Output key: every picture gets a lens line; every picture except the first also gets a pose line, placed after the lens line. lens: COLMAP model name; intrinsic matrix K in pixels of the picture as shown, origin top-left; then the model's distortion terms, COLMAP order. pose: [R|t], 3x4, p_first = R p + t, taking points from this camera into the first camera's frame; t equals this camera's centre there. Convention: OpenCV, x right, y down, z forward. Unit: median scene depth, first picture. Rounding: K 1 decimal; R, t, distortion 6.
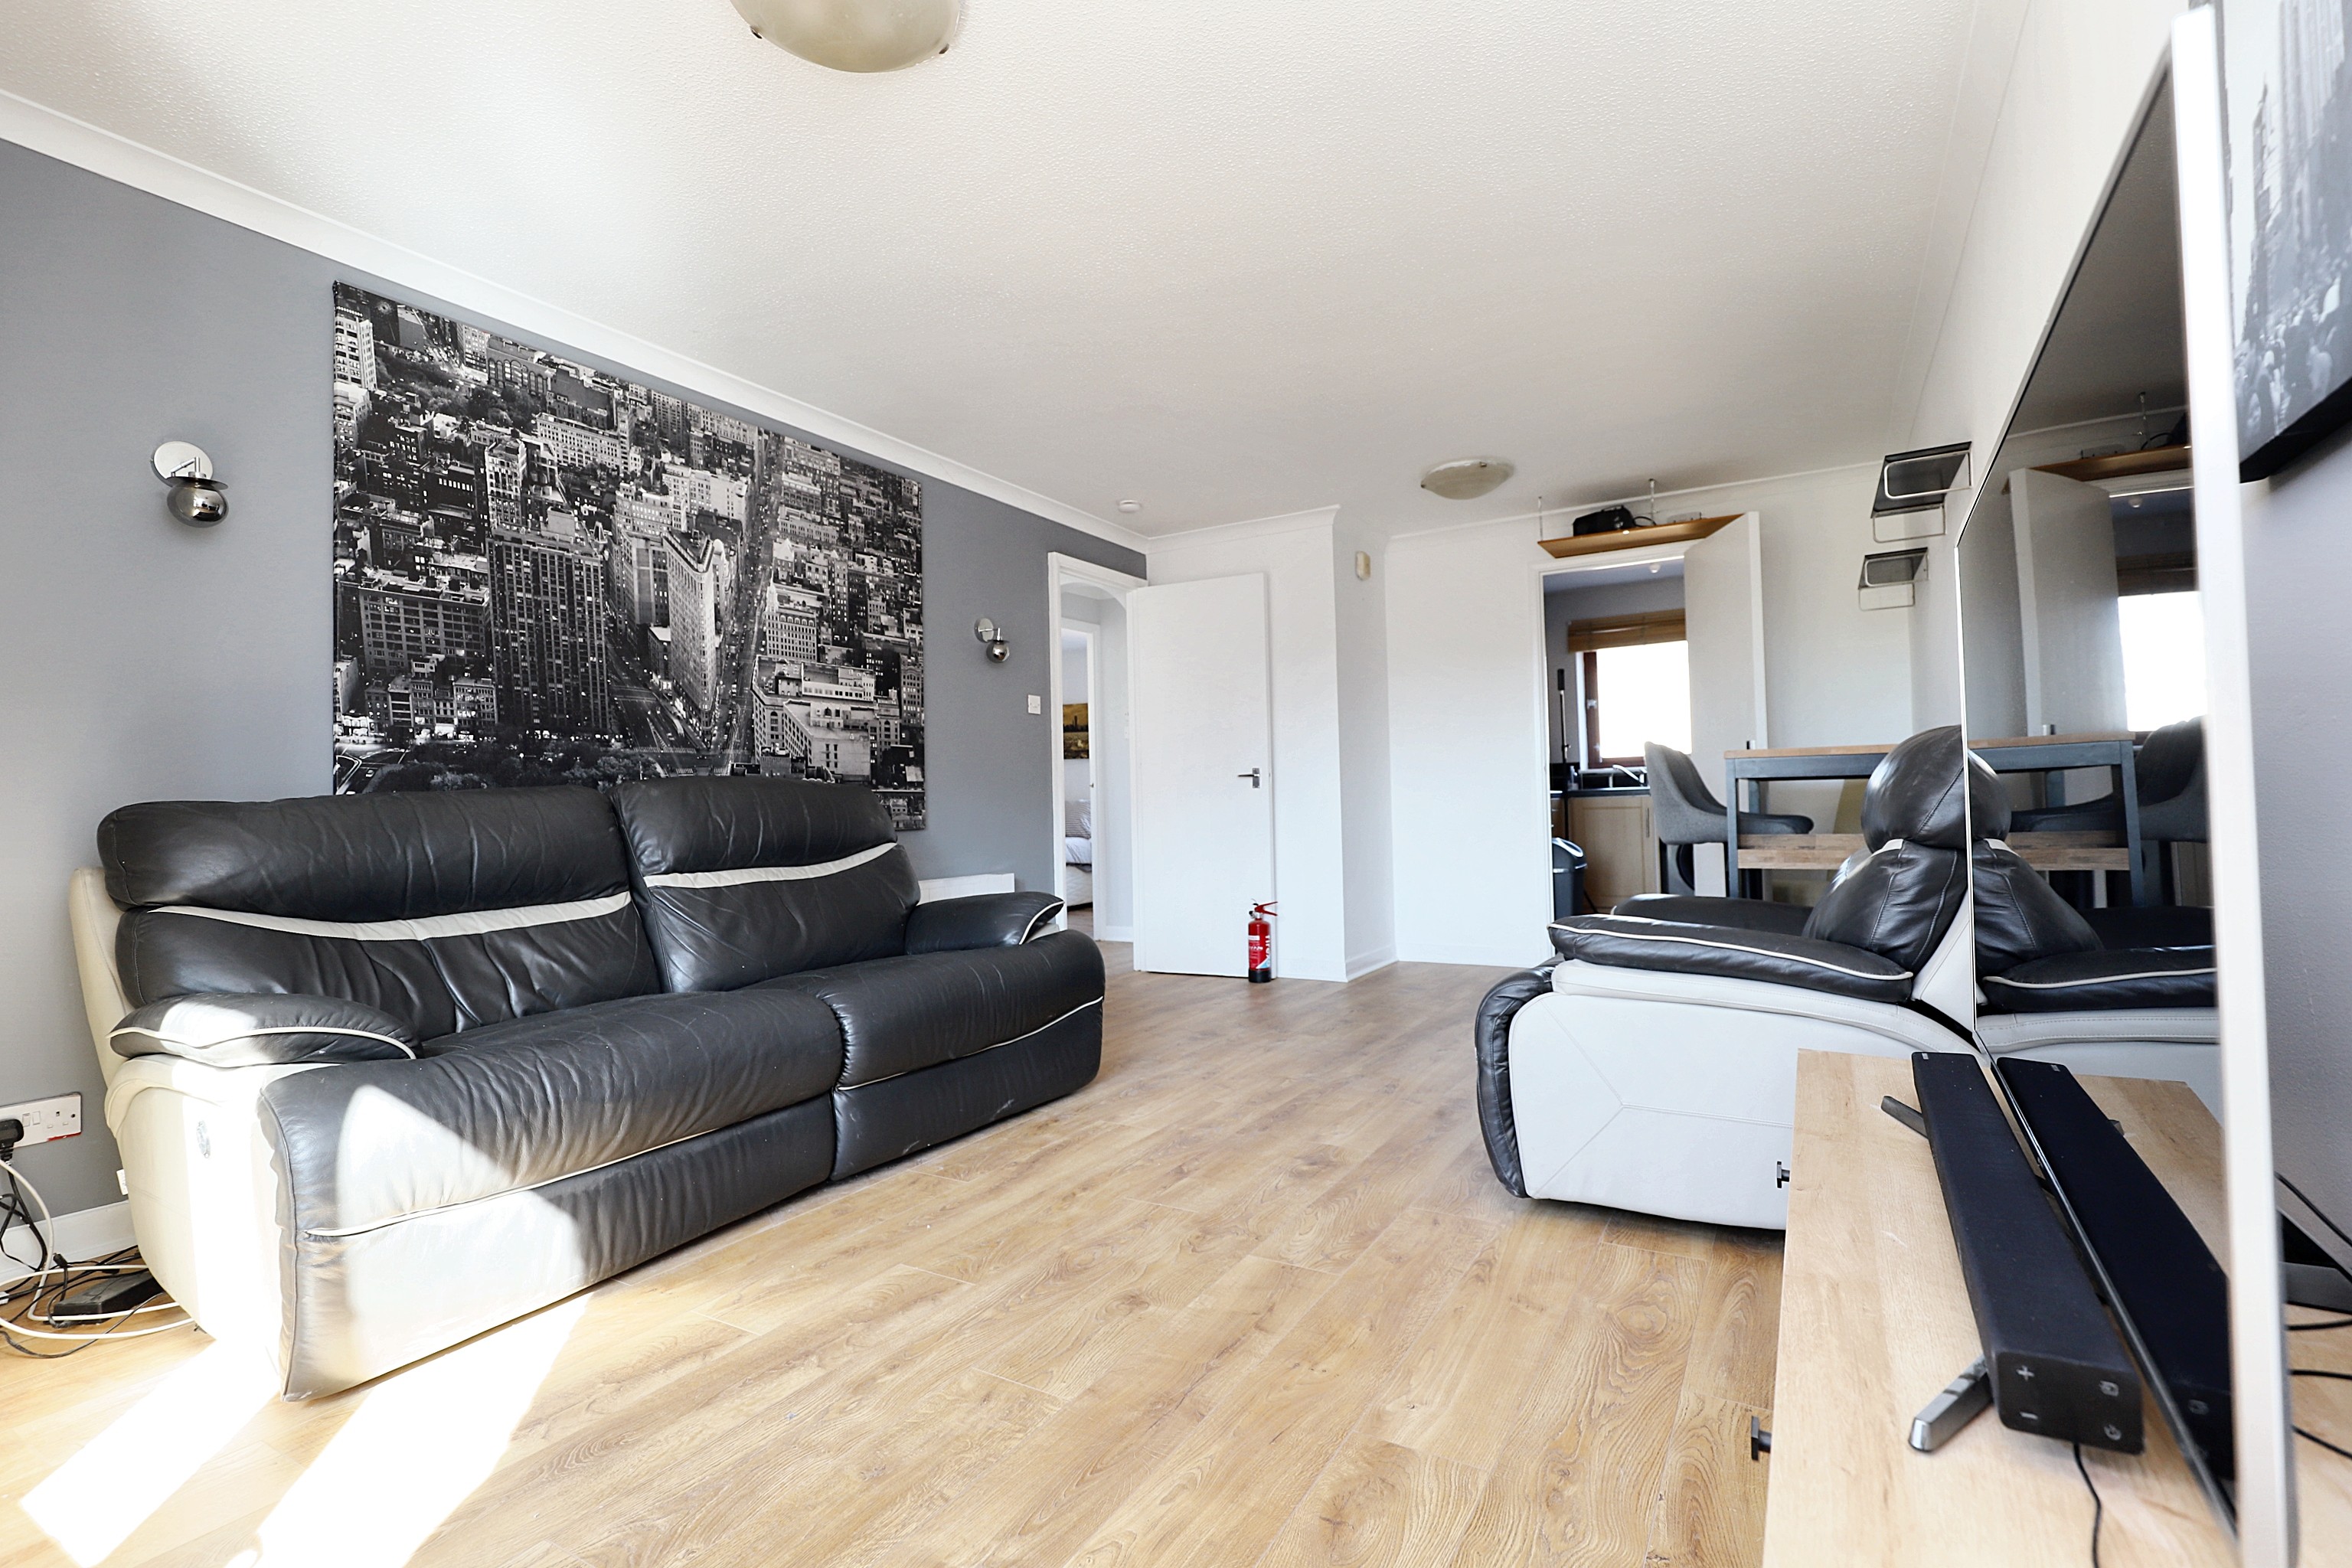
lens RADIAL K [[1066.6, 0, 1179.1], [0, 1066.6, 785.6], [0, 0, 1]] dist [0.000718, -0.000858]
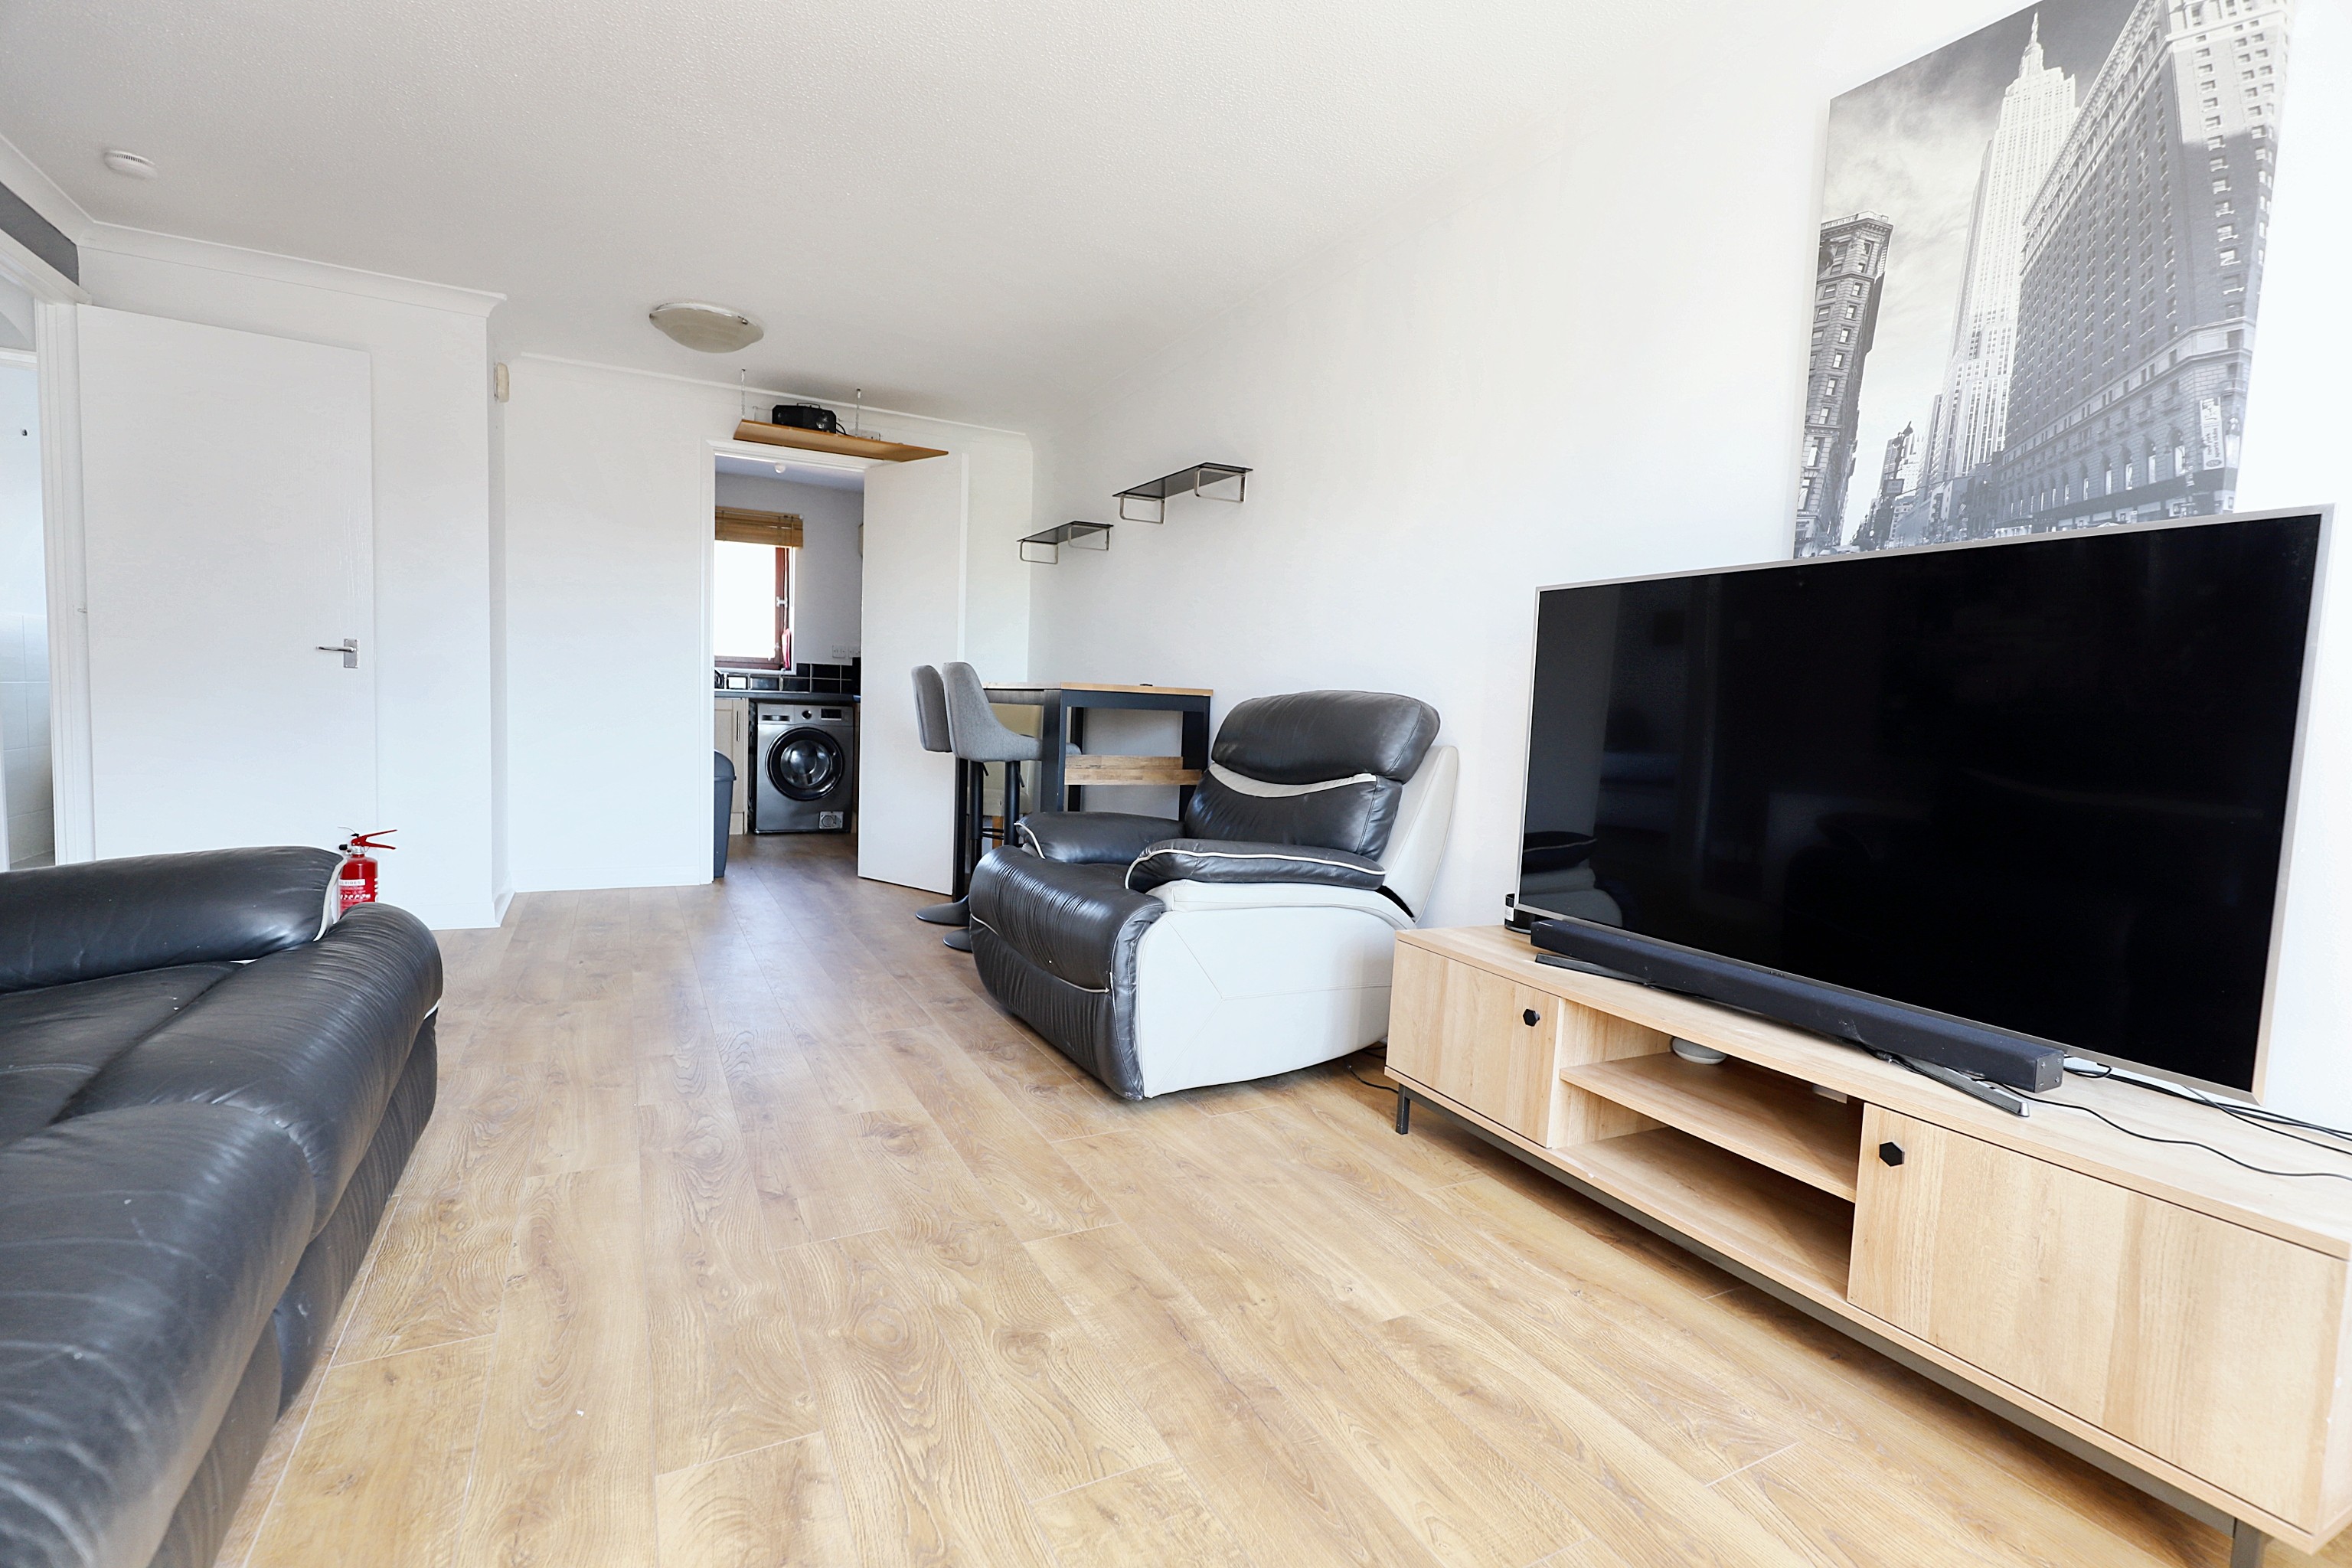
lens RADIAL K [[1066.6, 0, 1179.1], [0, 1066.6, 785.6], [0, 0, 1]] dist [0.000718, -0.000858]
pose [[0.520508, -0.020941, 0.853600, -0.370092], [-0.067655, 0.995545, 0.065678, -0.005323], [-0.851172, -0.091936, 0.516772, 0.275258]]
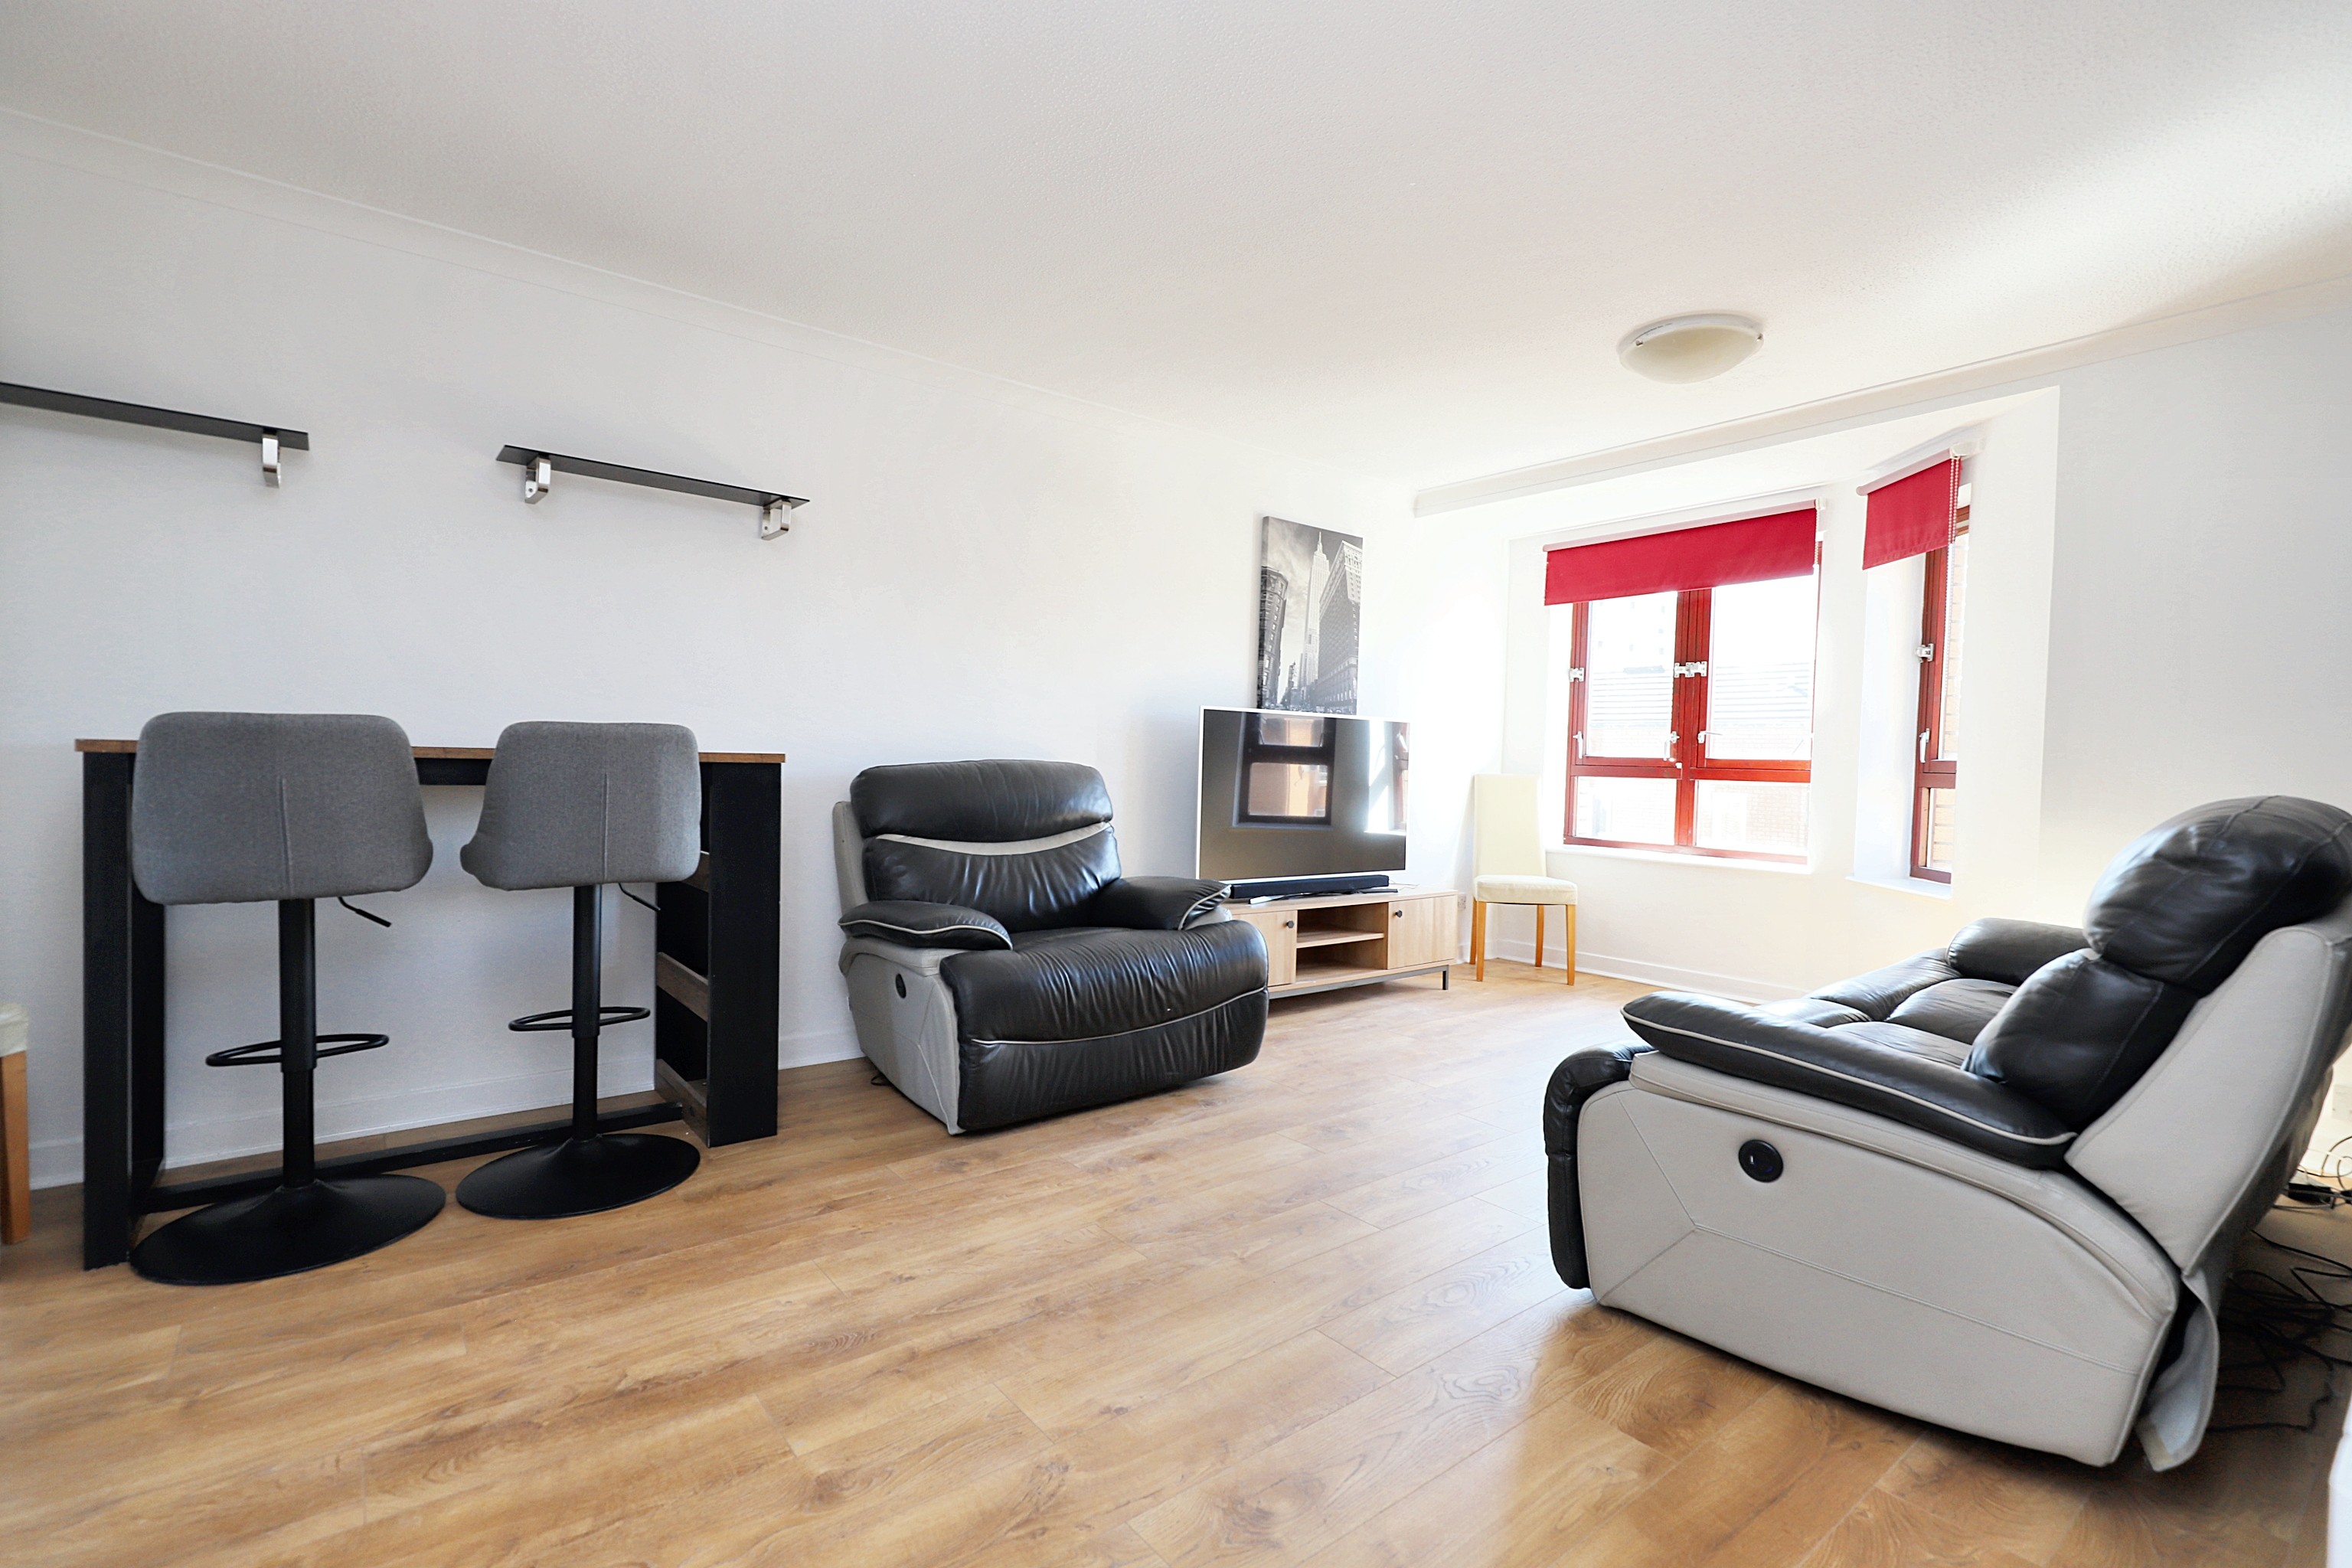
lens RADIAL K [[1066.6, 0, 1179.1], [0, 1066.6, 785.6], [0, 0, 1]] dist [0.000718, -0.000858]
pose [[-0.934532, -0.006907, 0.355811, -0.086143], [-0.008156, 0.999965, -0.002012, -0.007368], [-0.355785, -0.004783, -0.934556, 1.579310]]
